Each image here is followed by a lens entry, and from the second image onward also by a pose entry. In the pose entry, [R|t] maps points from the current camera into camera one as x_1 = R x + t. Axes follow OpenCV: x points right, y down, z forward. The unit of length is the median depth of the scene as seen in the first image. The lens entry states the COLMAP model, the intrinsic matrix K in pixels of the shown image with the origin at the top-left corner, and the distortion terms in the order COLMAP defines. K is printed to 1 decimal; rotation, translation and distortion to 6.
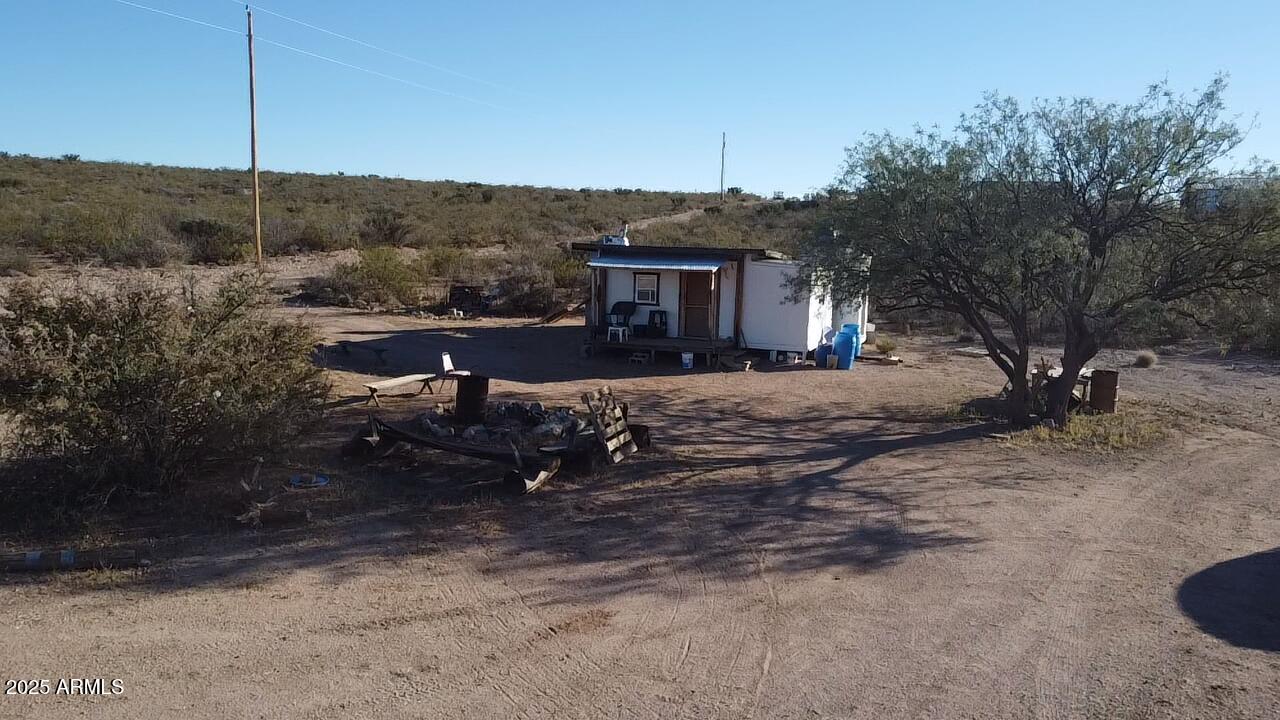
lens RADIAL K [[971.9, 0, 640.0], [0, 971.9, 360.0], [0, 0, 1]] dist [-0.010328, -0.001916]
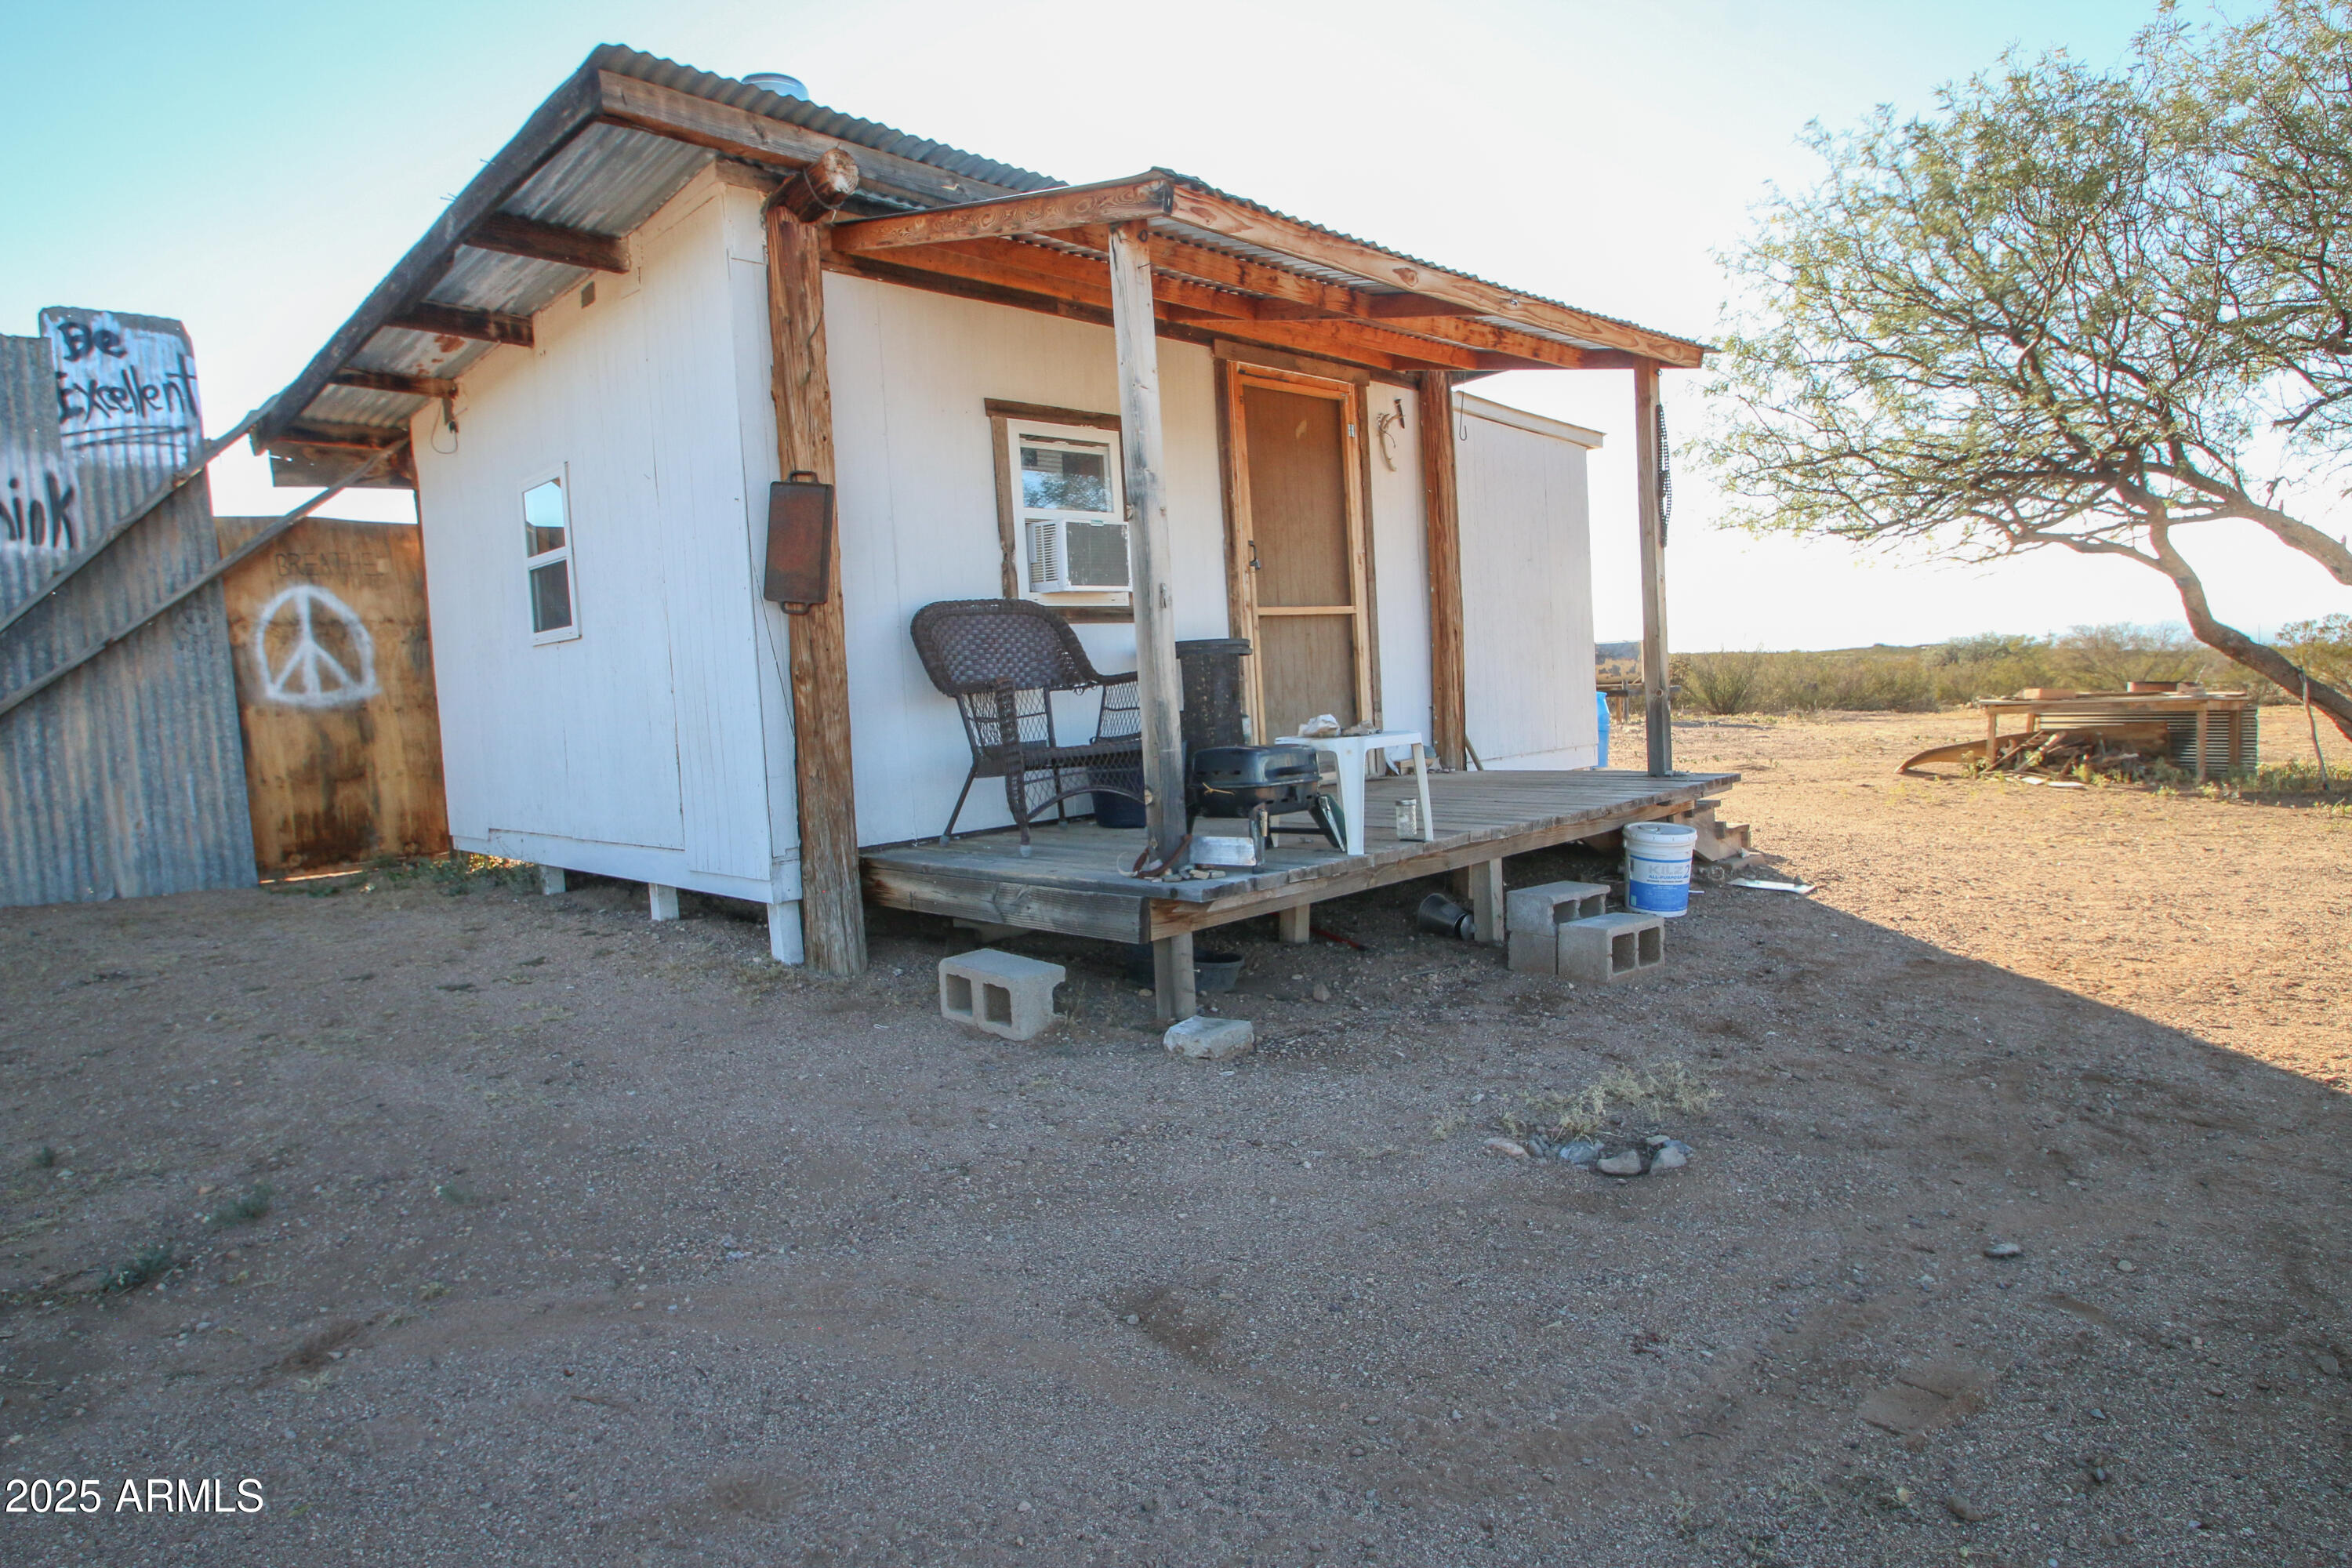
lens RADIAL K [[1306.5, 0, 1167.9], [0, 1306.5, 757.4], [0, 0, 1]] dist [-0.023233, 0.000420]
pose [[0.426741, -0.101359, 0.898676, -0.151207], [0.175139, 0.984150, 0.027834, -0.032262], [-0.887253, 0.145515, 0.437730, 0.762666]]
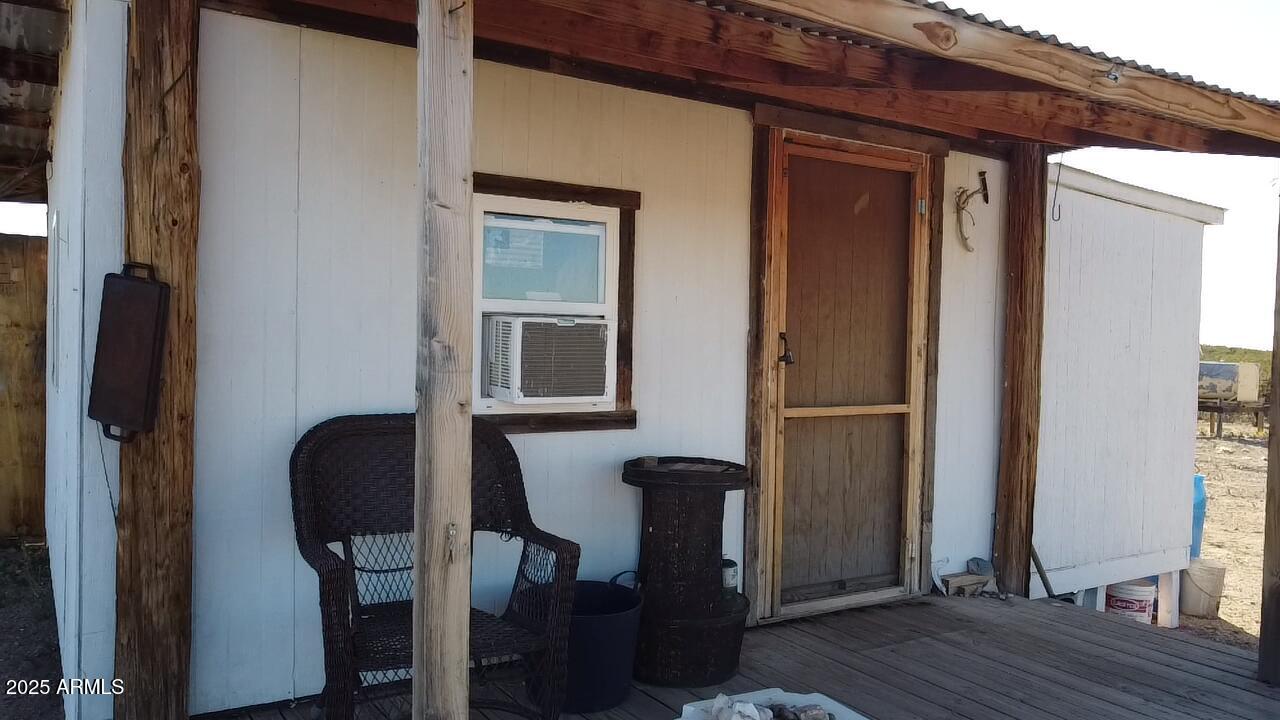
lens RADIAL K [[994.6, 0, 645.4], [0, 994.6, 375.6], [0, 0, 1]] dist [-0.009214, -0.003300]
pose [[0.591013, -0.041123, 0.805613, -0.080748], [0.090371, 0.995788, -0.015468, -0.051112], [-0.801584, 0.081946, 0.592240, 0.770425]]
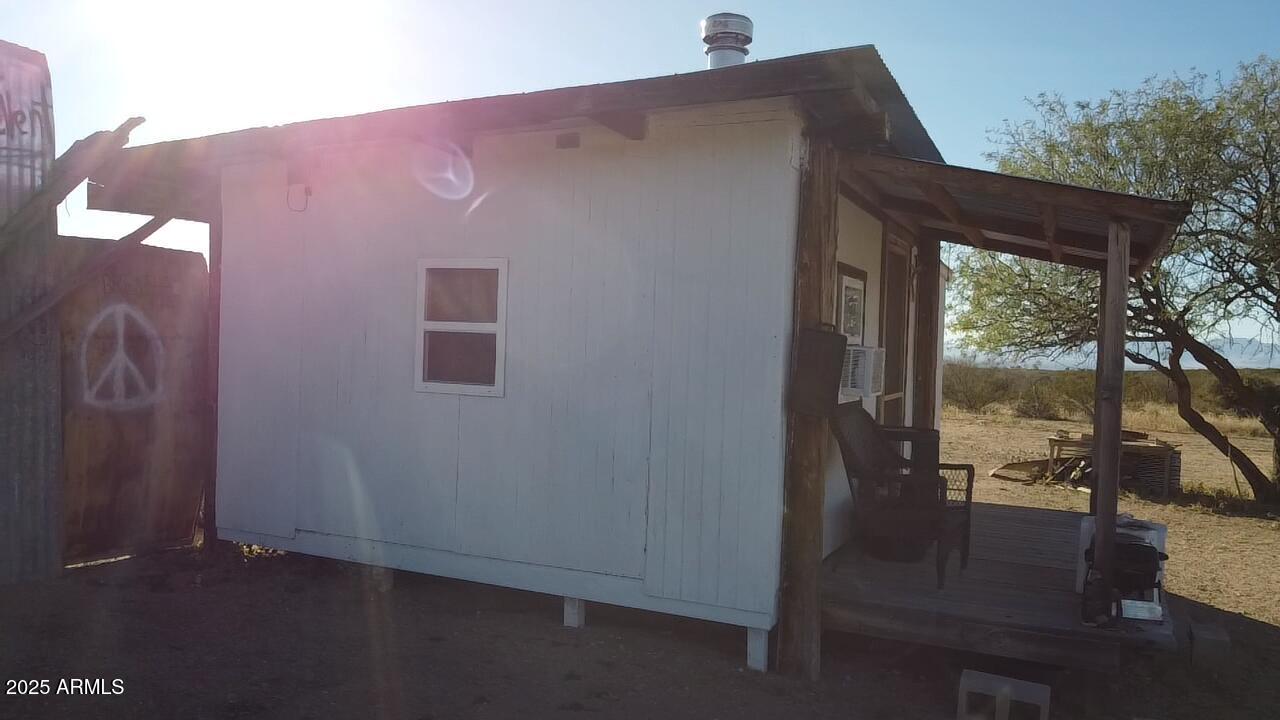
lens RADIAL K [[971.9, 0, 640.0], [0, 971.9, 360.0], [0, 0, 1]] dist [-0.010328, -0.001916]
pose [[0.077198, -0.043535, 0.996065, -0.191762], [0.082580, 0.995893, 0.037127, -0.070967], [-0.993590, 0.079389, 0.080476, 0.880570]]
